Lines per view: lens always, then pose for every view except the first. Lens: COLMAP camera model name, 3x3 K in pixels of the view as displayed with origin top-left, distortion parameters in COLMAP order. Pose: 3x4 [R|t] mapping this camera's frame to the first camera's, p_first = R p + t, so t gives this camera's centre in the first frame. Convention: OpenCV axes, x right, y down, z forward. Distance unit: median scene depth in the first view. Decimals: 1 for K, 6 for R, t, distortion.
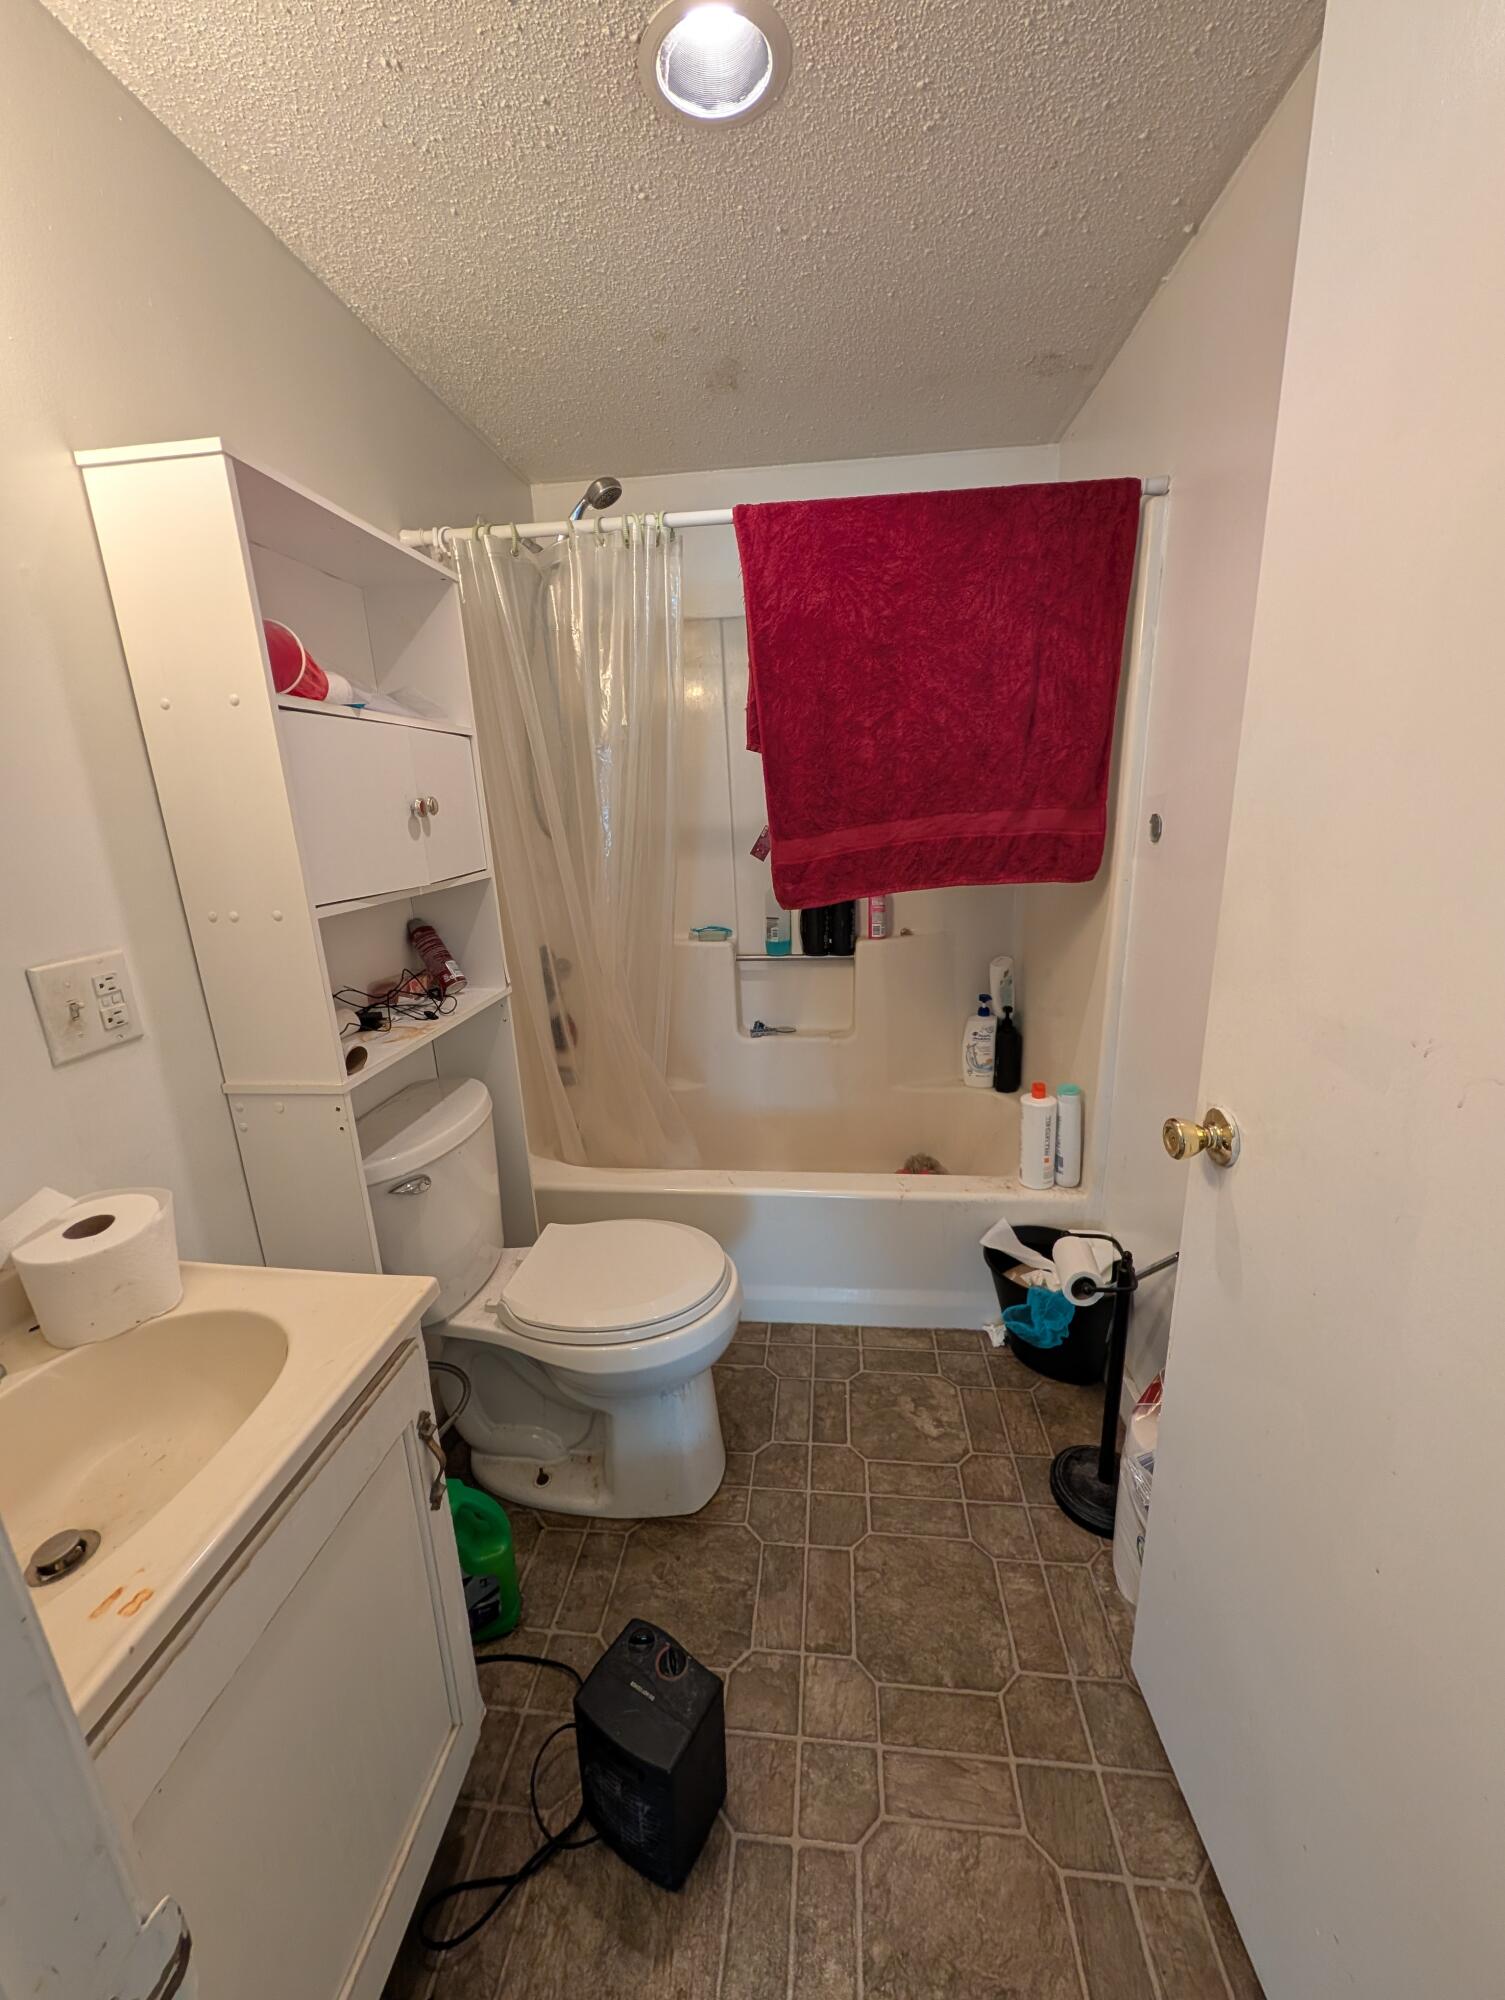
lens RADIAL K [[765.3, 0, 753.0], [0, 765.3, 1005.5], [0, 0, 1]] dist [0.000705, 0.000148]
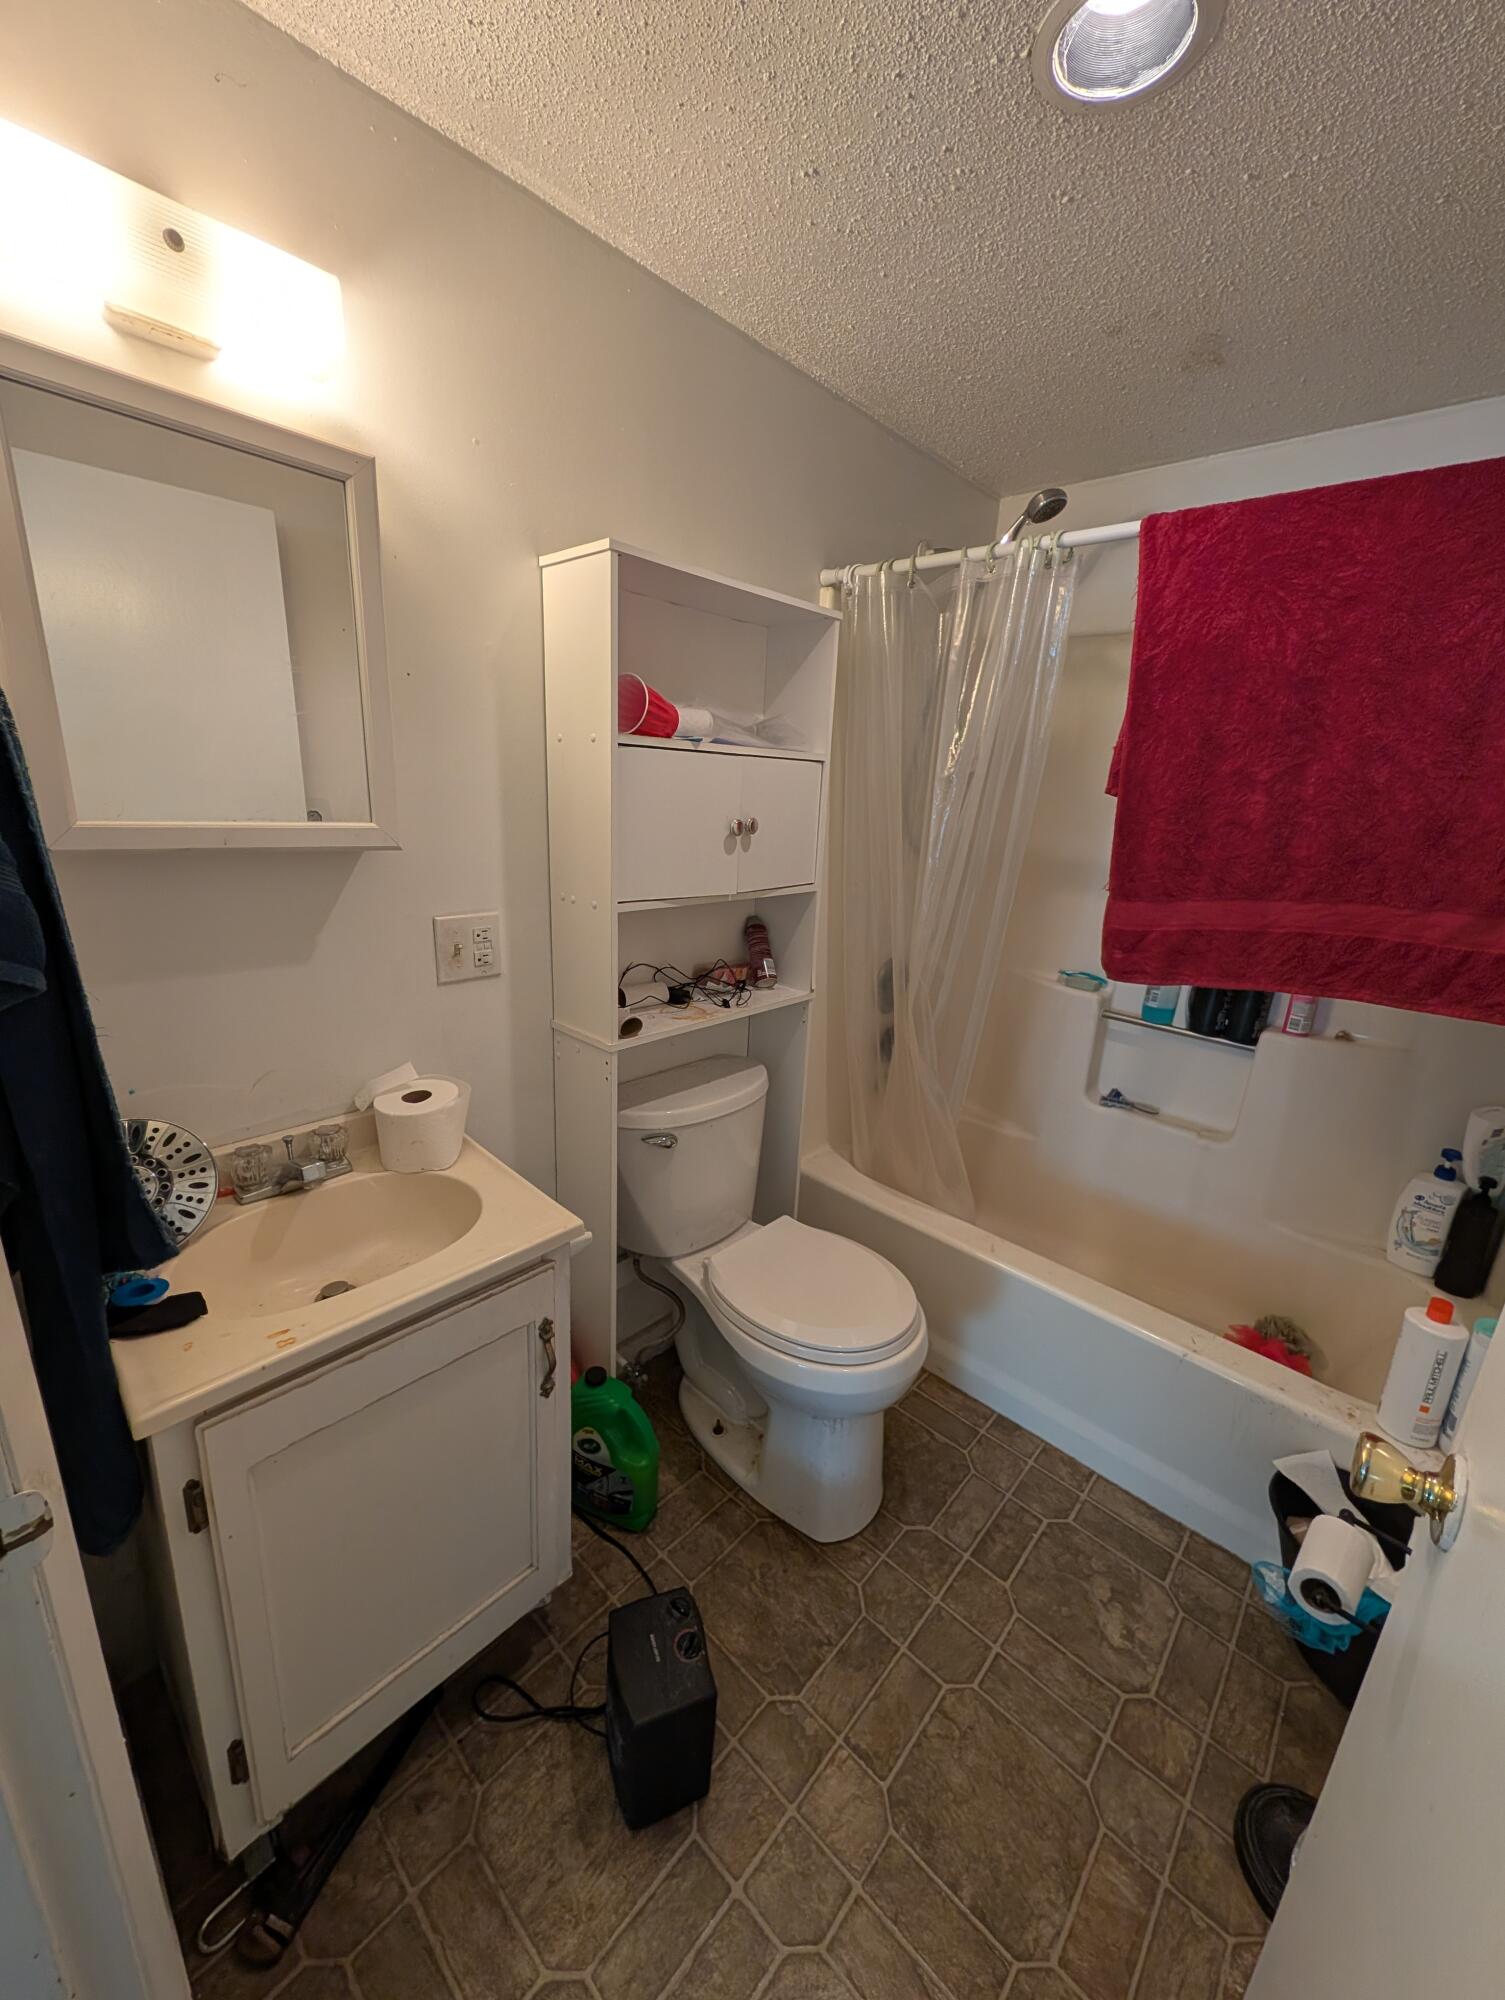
lens RADIAL K [[765.3, 0, 753.0], [0, 765.3, 1005.5], [0, 0, 1]] dist [0.000705, 0.000148]
pose [[0.797655, 0.241410, -0.552691, 0.238319], [-0.233233, 0.968570, 0.086455, -0.089800], [0.556191, 0.059945, 0.828890, 0.069888]]
